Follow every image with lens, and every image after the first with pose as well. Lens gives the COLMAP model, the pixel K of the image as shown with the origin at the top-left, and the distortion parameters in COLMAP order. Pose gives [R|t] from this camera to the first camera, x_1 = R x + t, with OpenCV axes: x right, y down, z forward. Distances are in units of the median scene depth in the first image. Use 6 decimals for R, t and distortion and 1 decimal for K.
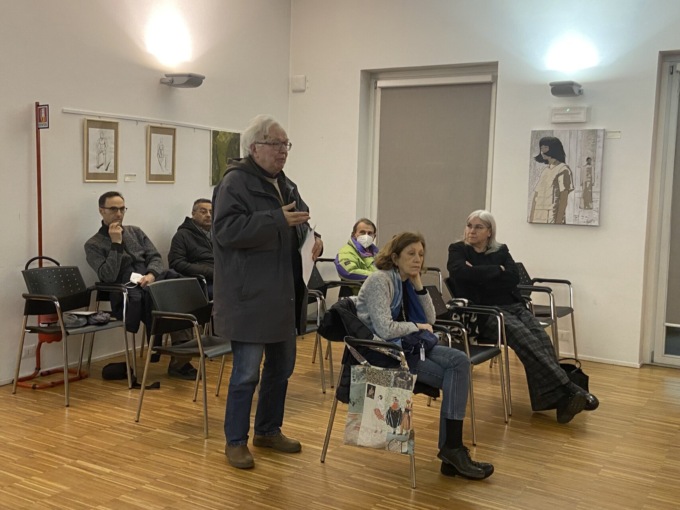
lens RADIAL K [[737.7, 0, 341.0], [0, 737.7, 241.9], [0, 0, 1]] dist [0.084534, -0.009388]
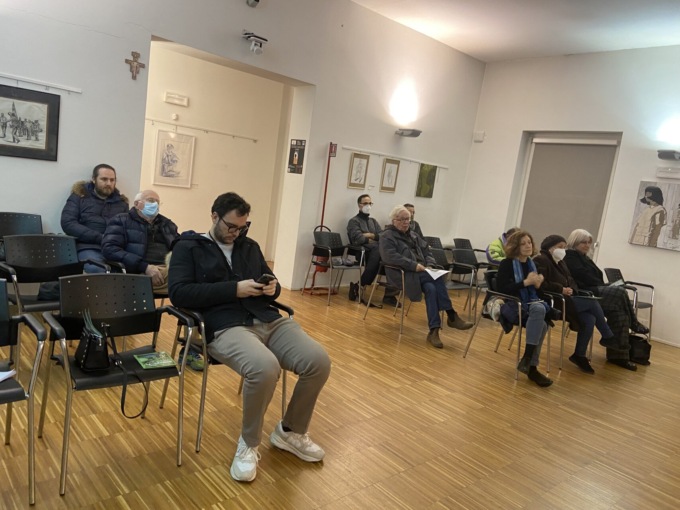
lens RADIAL K [[506.0, 0, 331.5], [0, 506.0, 252.7], [0, 0, 1]] dist [0.125179, -0.159801]
pose [[0.945701, 0.136983, -0.294763, 0.001181], [-0.126658, 0.990479, 0.053934, 0.013107], [0.299345, -0.013672, 0.954047, -0.167240]]
